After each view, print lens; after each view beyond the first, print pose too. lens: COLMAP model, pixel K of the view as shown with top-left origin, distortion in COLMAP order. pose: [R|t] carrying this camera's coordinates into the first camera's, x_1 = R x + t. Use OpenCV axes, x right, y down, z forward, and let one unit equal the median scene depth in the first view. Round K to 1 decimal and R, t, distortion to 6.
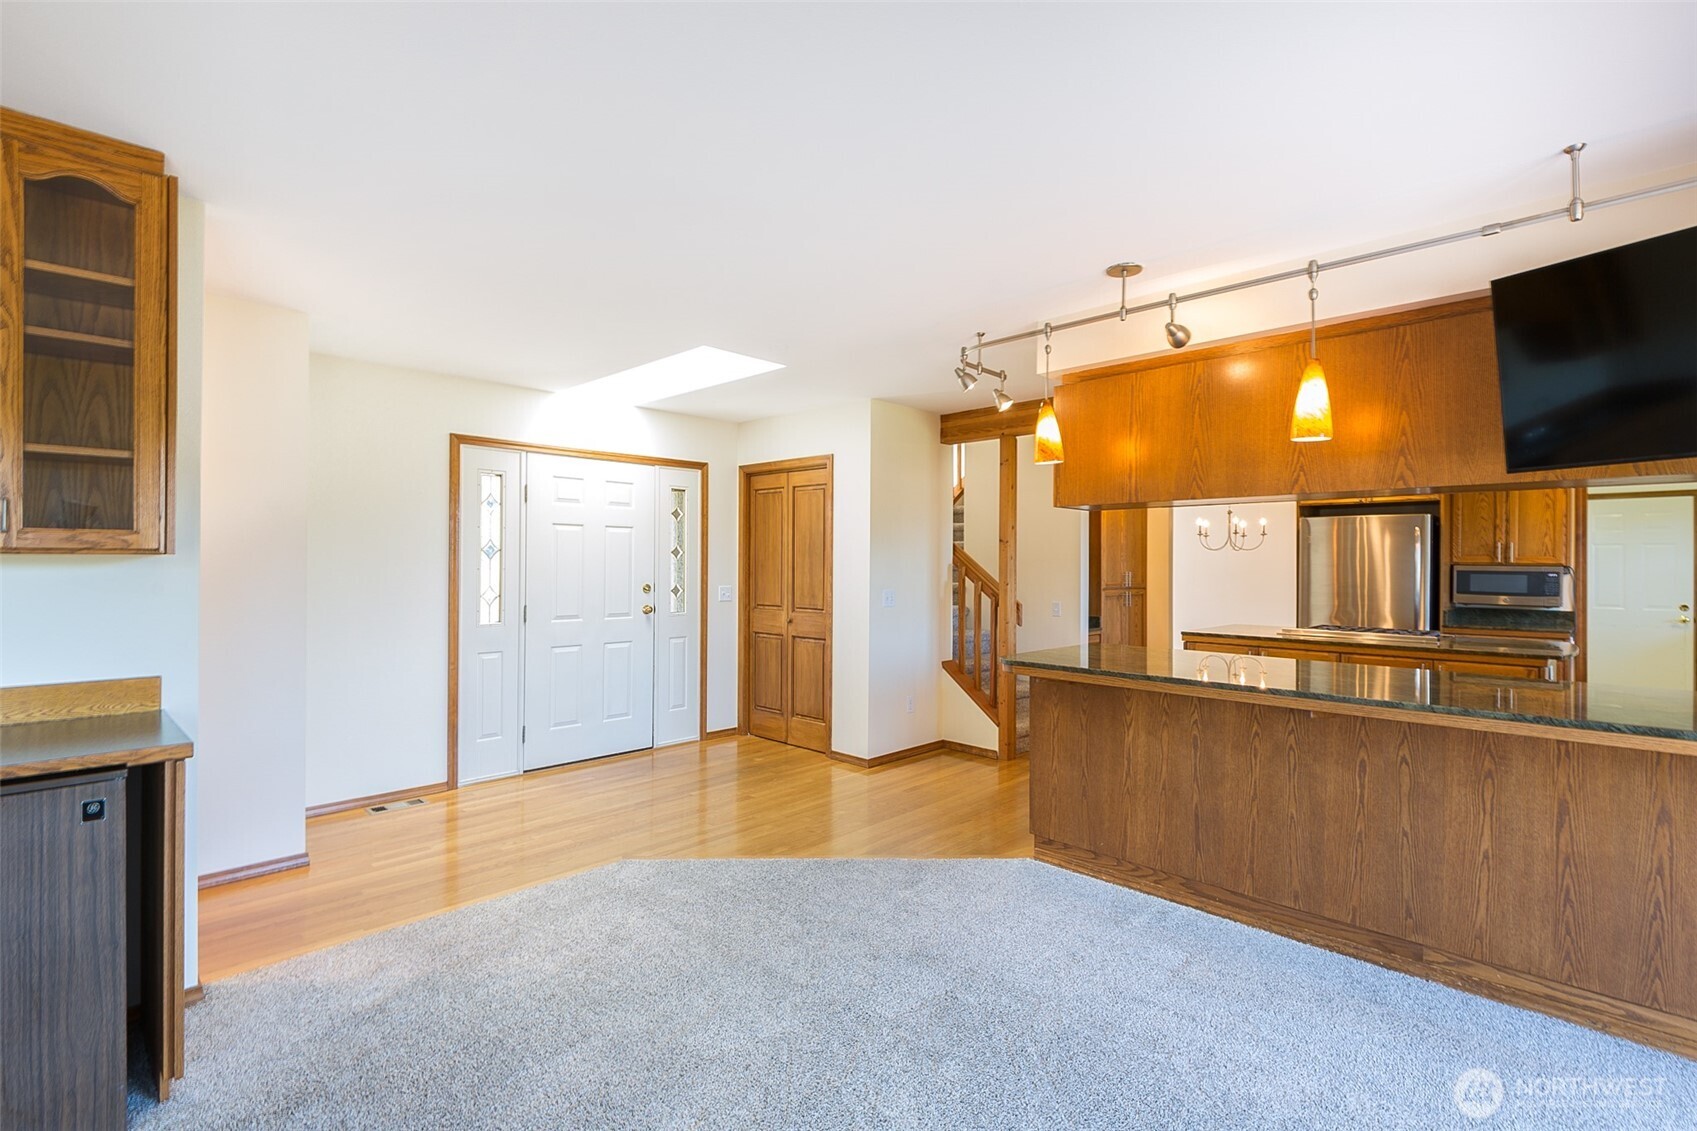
lens RADIAL K [[762.0, 0, 854.4], [0, 762.0, 556.0], [0, 0, 1]] dist [-0.003471, -0.000934]
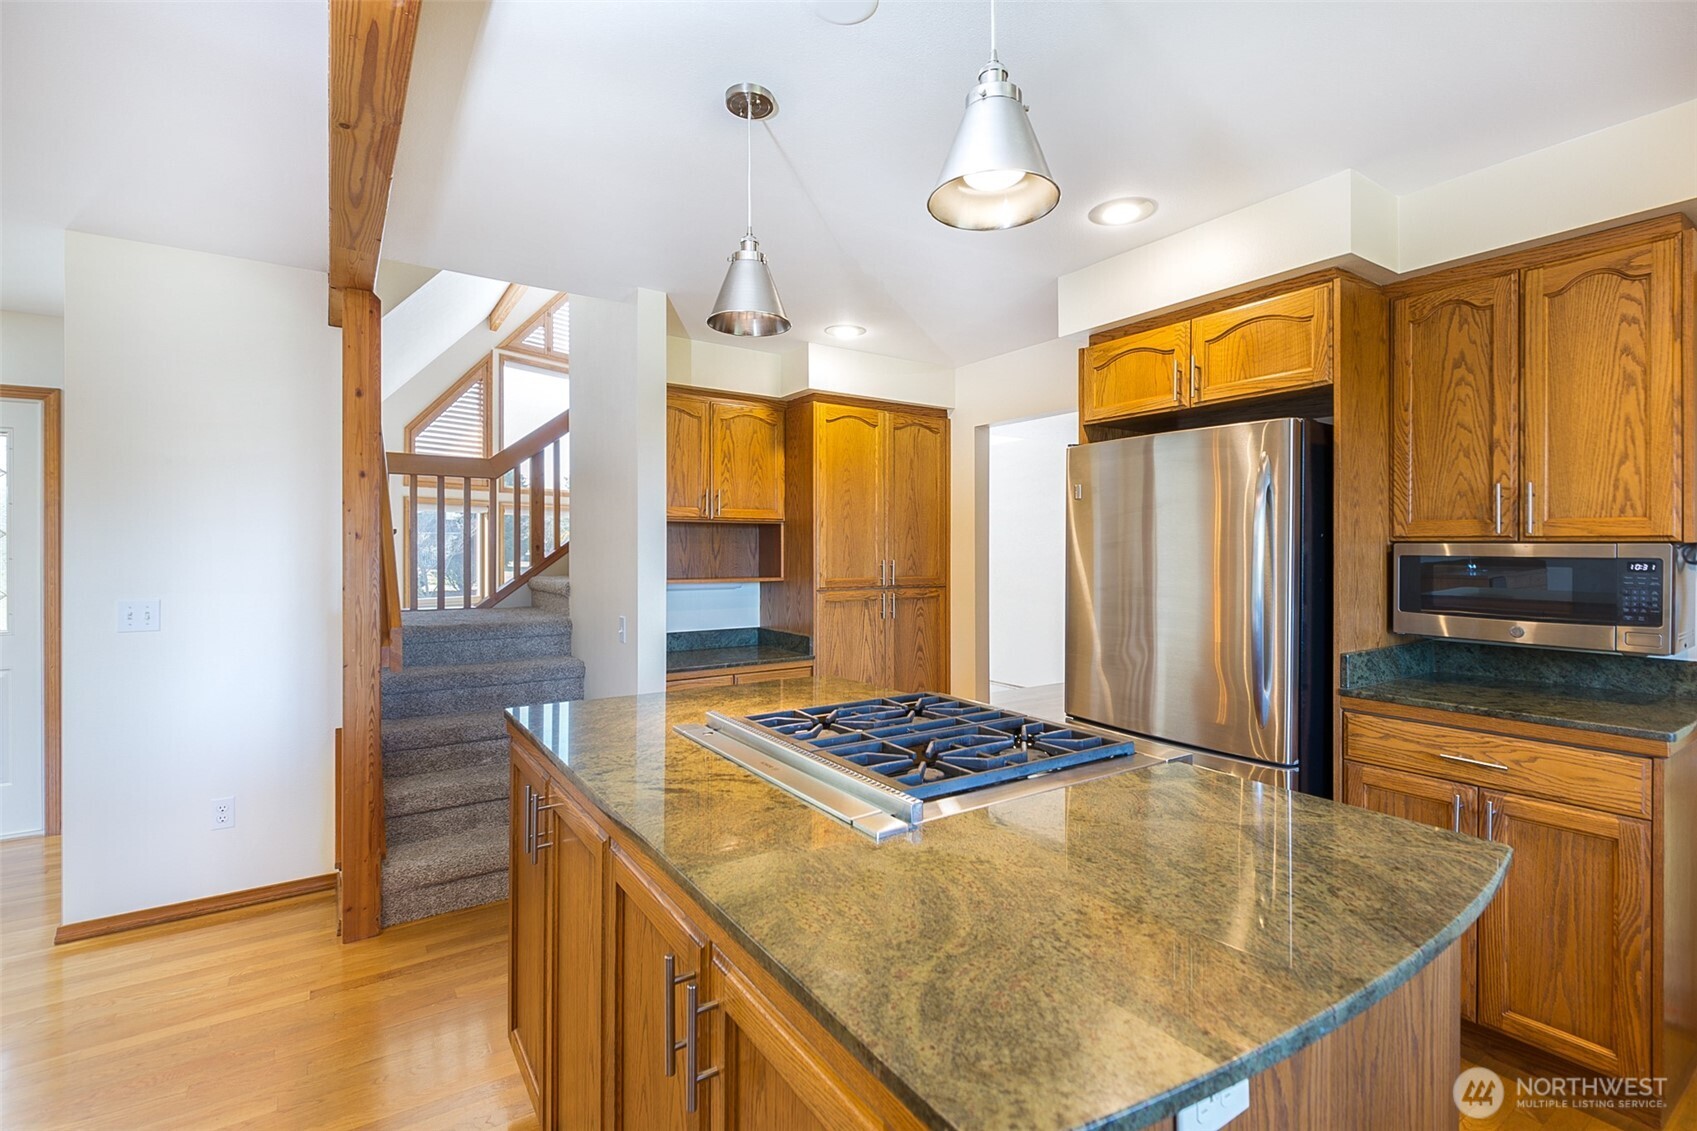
lens RADIAL K [[776.4, 0, 847.7], [0, 776.4, 545.7], [0, 0, 1]] dist [-0.004456, -0.001439]
pose [[0.978384, -0.008165, -0.206635, 0.634233], [0.009120, 0.999952, 0.003667, 0.009857], [0.206595, -0.005472, 0.978411, 0.569093]]
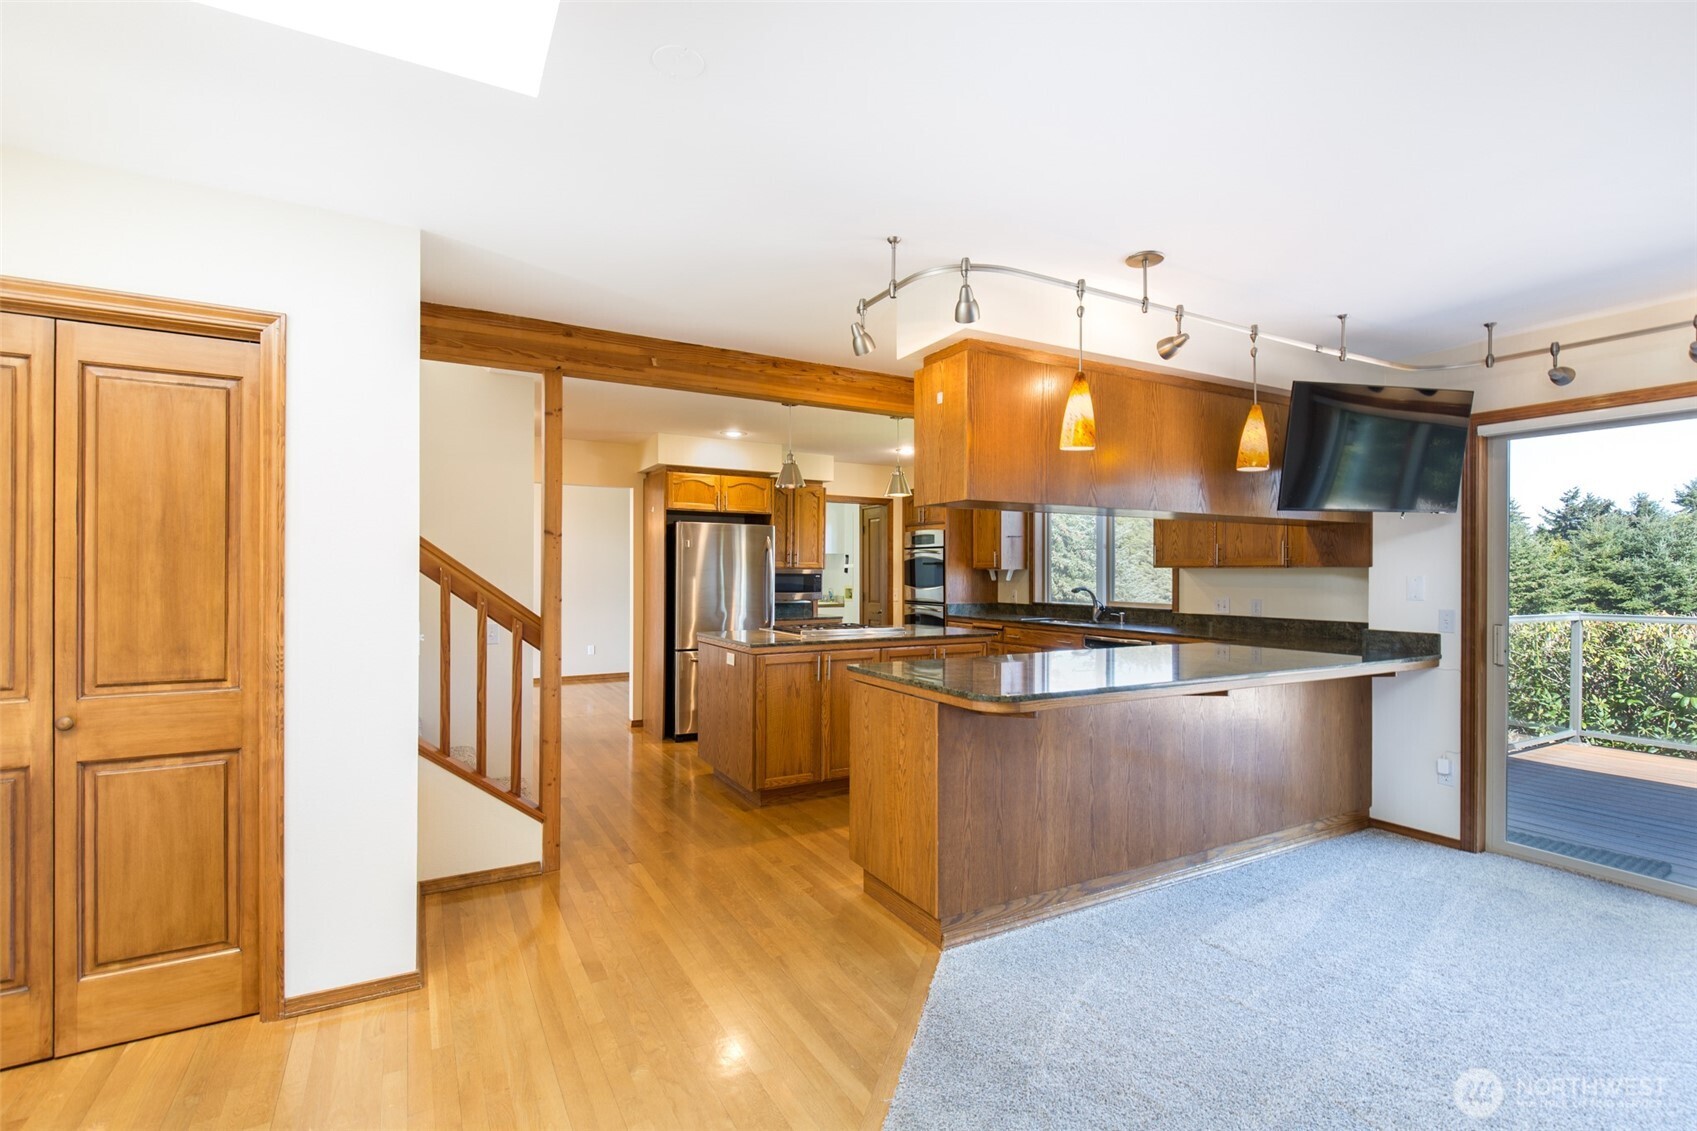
lens RADIAL K [[762.5, 0, 853.2], [0, 762.5, 565.6], [0, 0, 1]] dist [0.000140, -0.000582]
pose [[0.291766, 0.002704, 0.956486, -0.345947], [-0.011626, 0.999932, 0.000720, 0.004532], [-0.956419, -0.011330, 0.291778, 0.559157]]
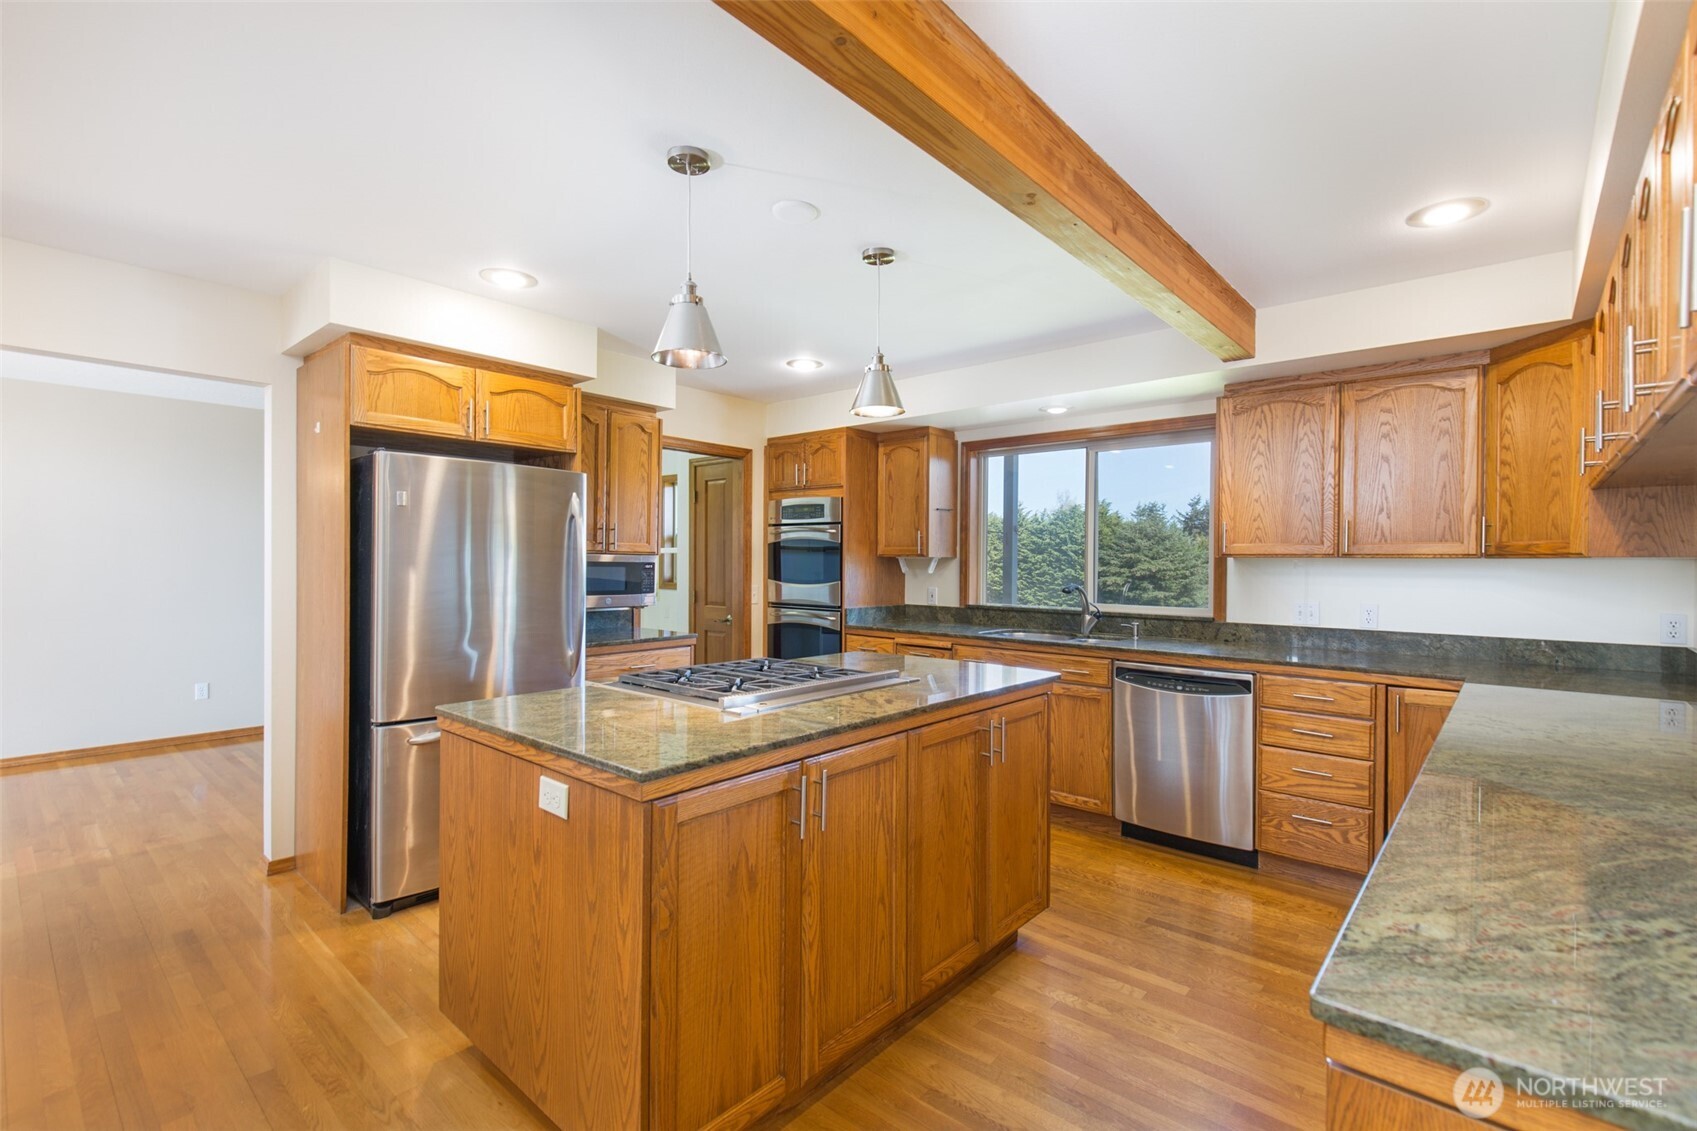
lens RADIAL K [[748.4, 0, 847.3], [0, 748.4, 569.9], [0, 0, 1]] dist [0.015728, -0.000347]
pose [[-0.042043, -0.018320, 0.998948, 0.129724], [-0.020259, 0.999642, 0.017480, 0.010592], [-0.998910, -0.019503, -0.042399, 0.838316]]
